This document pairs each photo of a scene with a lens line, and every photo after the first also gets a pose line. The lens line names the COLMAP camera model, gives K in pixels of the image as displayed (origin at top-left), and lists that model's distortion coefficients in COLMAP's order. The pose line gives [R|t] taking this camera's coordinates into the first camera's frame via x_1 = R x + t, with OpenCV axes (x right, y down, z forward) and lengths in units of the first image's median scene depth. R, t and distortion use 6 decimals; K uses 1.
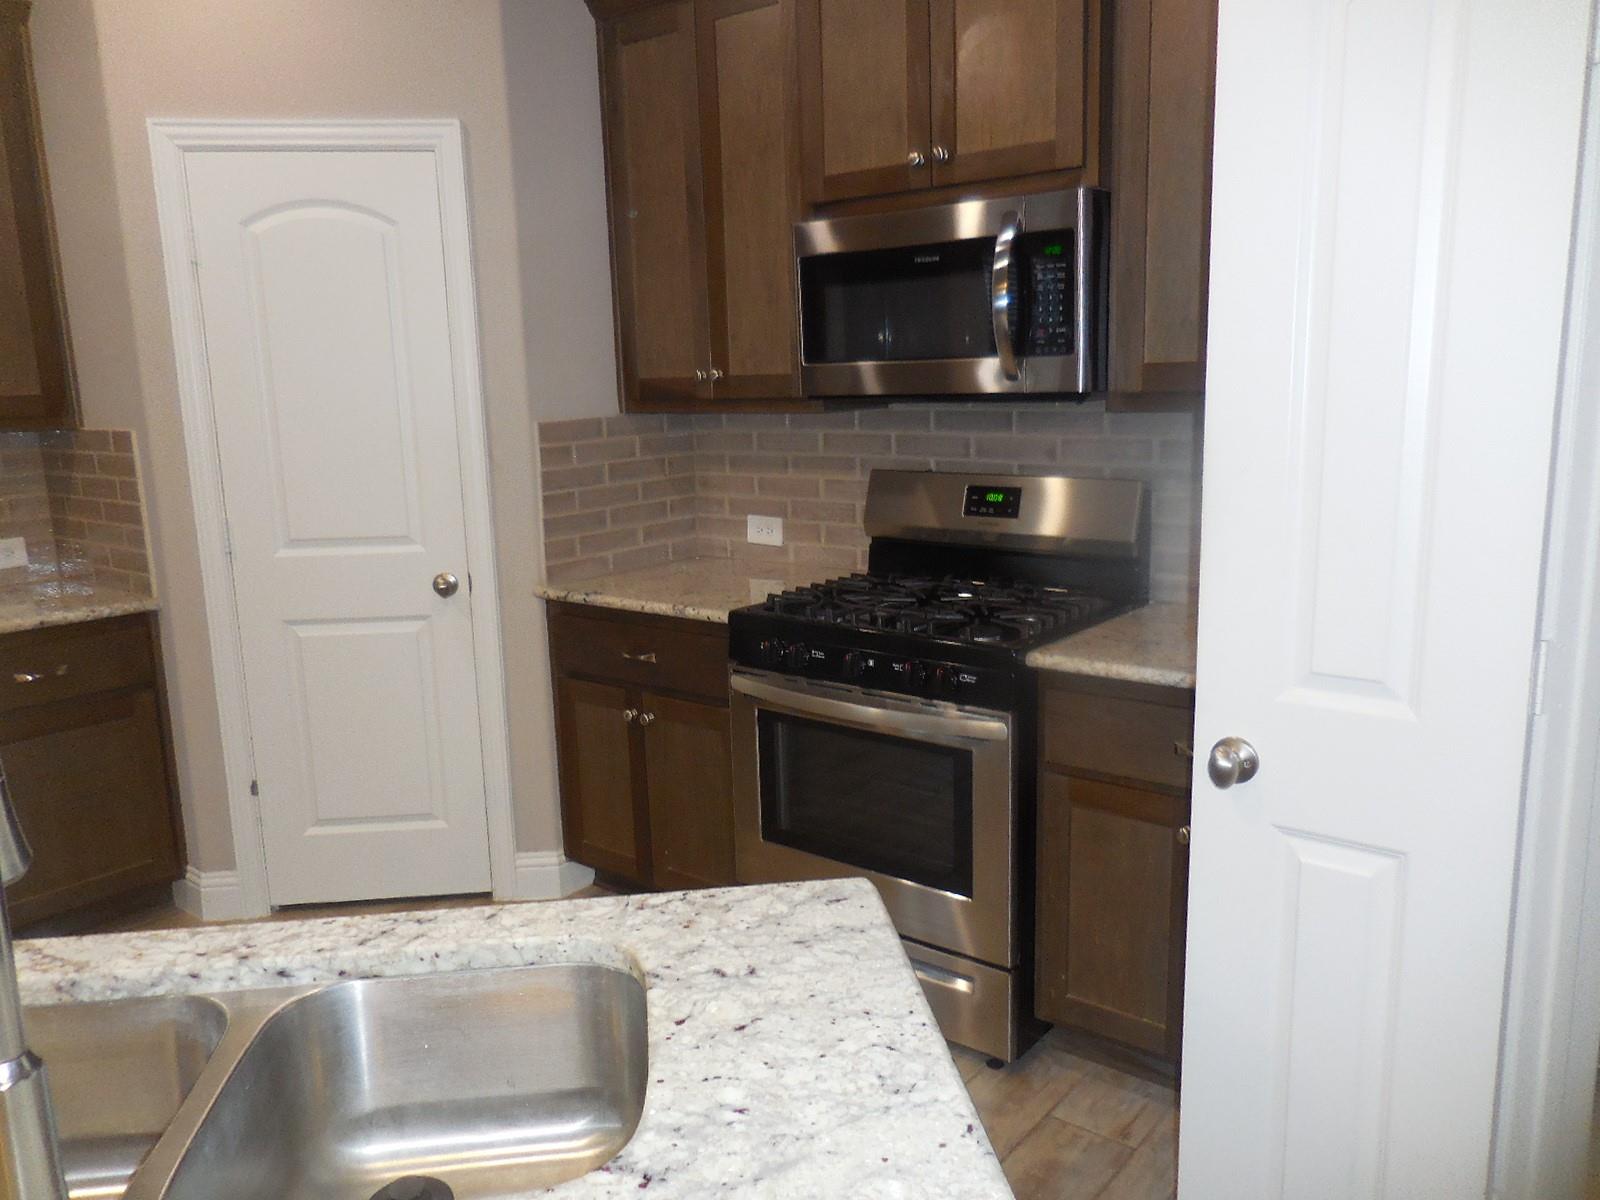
lens RADIAL K [[1205.0, 0, 797.3], [0, 1205.0, 594.9], [0, 0, 1]] dist [0.010133, -0.001785]
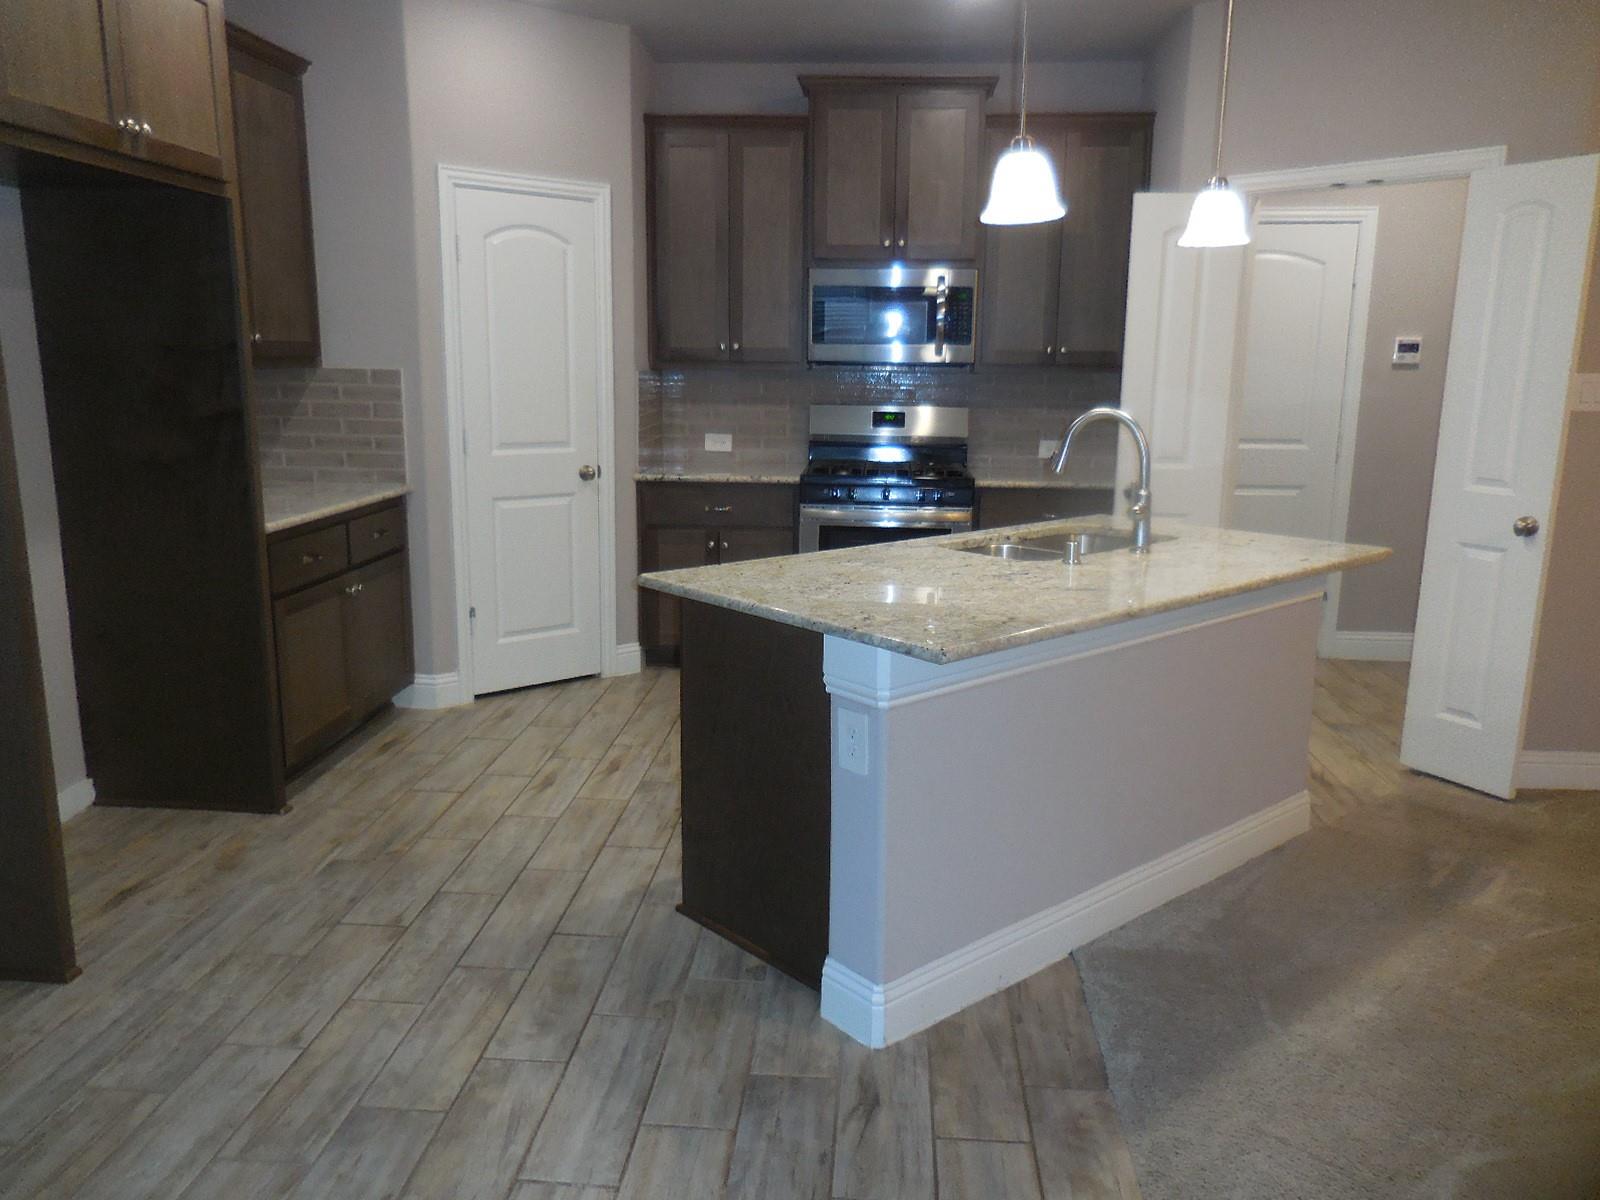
lens RADIAL K [[1205.0, 0, 797.3], [0, 1205.0, 594.9], [0, 0, 1]] dist [0.010133, -0.001785]
pose [[0.827350, -0.074658, 0.556703, -1.005470], [0.069057, 0.997128, 0.031093, 0.127448], [-0.557425, 0.012719, 0.830130, -0.490097]]
